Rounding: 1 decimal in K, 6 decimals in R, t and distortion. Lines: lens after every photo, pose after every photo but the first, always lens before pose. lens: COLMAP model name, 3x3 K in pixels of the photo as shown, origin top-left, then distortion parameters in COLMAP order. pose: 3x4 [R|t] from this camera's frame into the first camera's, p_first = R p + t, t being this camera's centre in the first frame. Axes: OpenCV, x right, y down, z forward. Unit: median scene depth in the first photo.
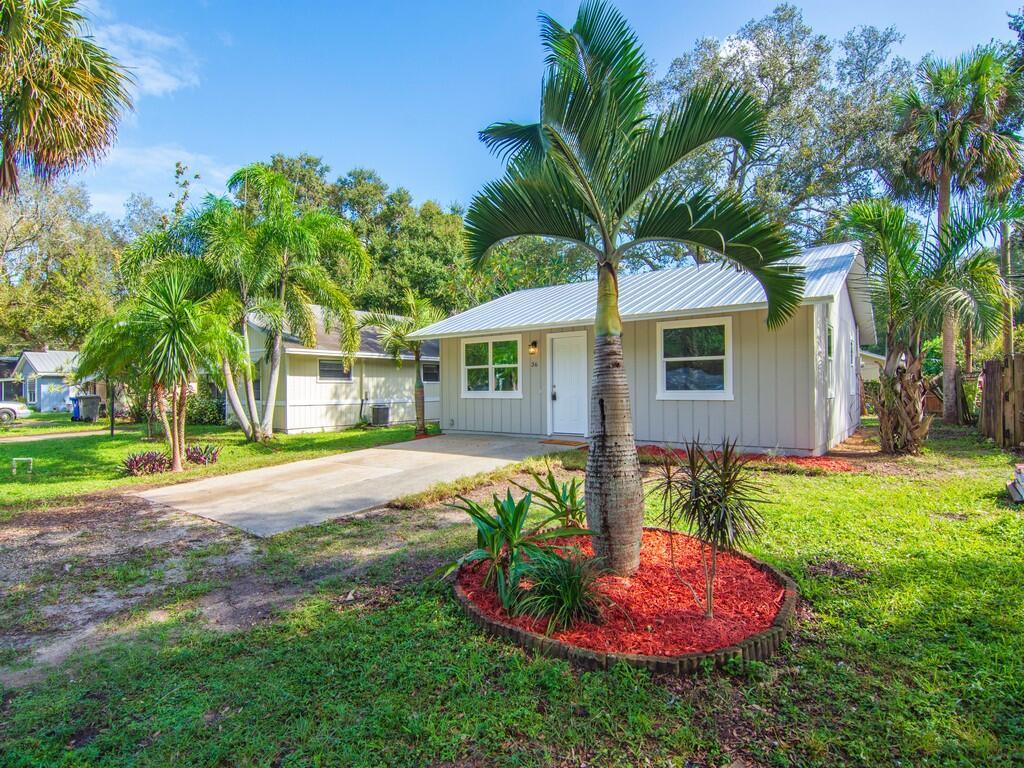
lens RADIAL K [[526.7, 0, 515.9], [0, 526.7, 383.6], [0, 0, 1]] dist [-0.001291, -0.000274]
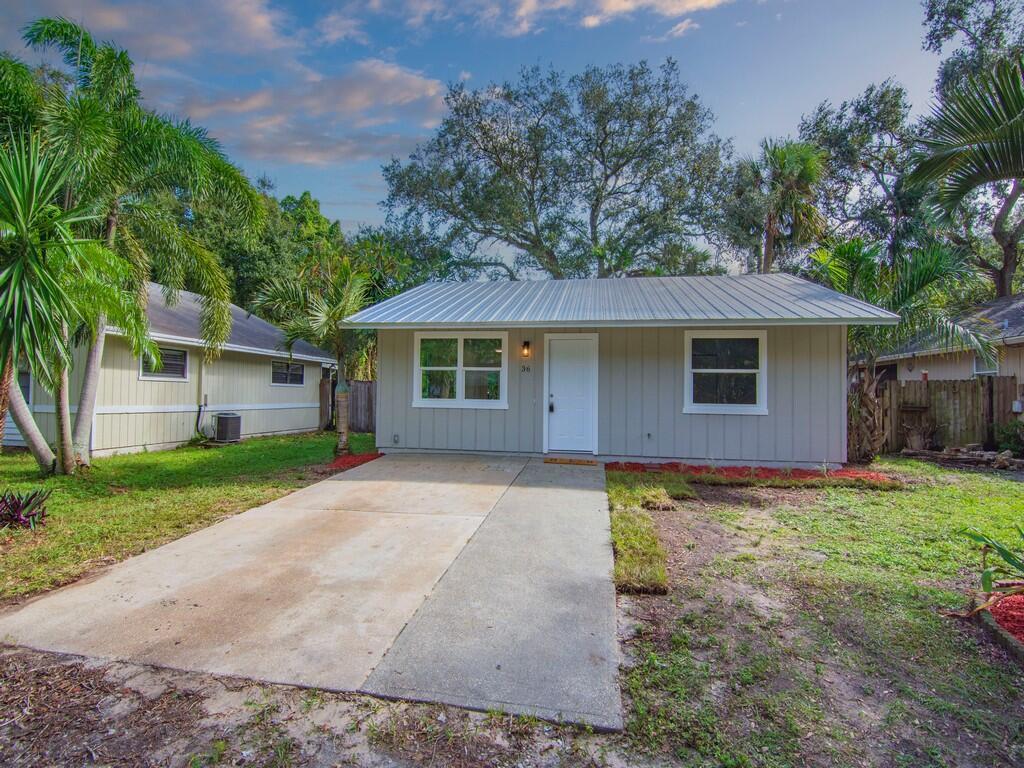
lens RADIAL K [[500.3, 0, 512.7], [0, 500.3, 387.9], [0, 0, 1]] dist [-0.006846, -0.000827]
pose [[0.890967, 0.030443, 0.453046, -0.299243], [-0.027413, 0.999536, -0.013254, 0.004299], [-0.453240, -0.000611, 0.891388, 0.259706]]
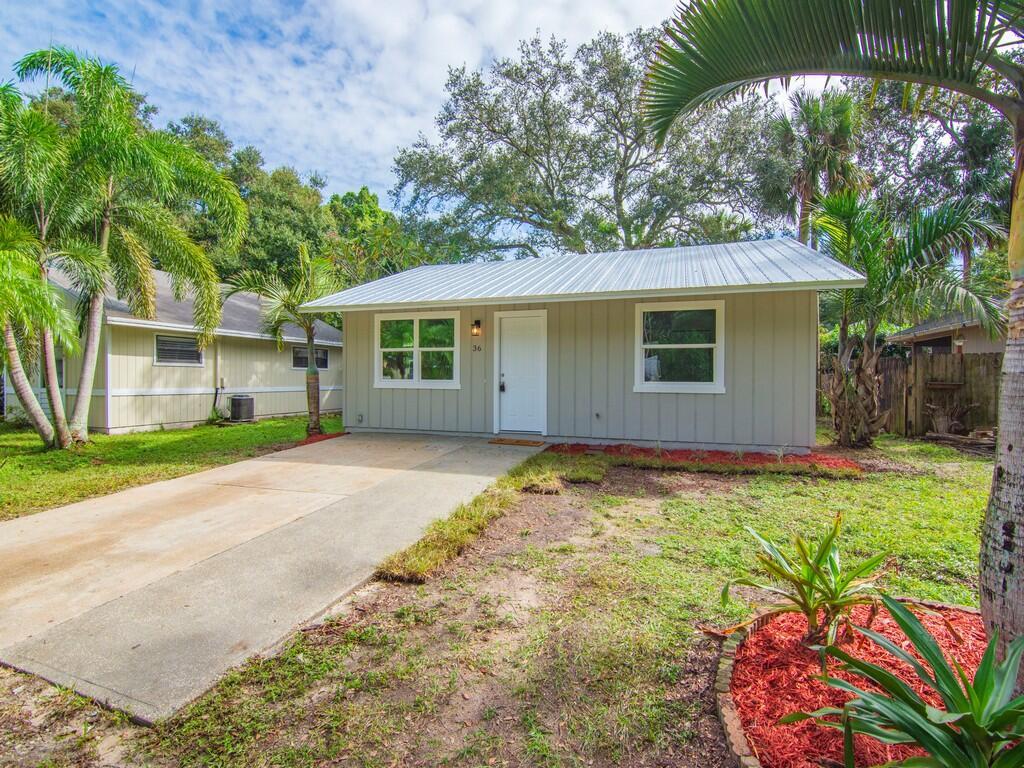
lens RADIAL K [[489.1, 0, 512.0], [0, 489.1, 384.0], [0, 0, 1]] dist [-0.002389, -0.009804]
pose [[0.950788, 0.010870, 0.309651, -0.130463], [-0.016890, 0.999717, 0.016765, 0.005134], [-0.309381, -0.021170, 0.950703, 0.217712]]
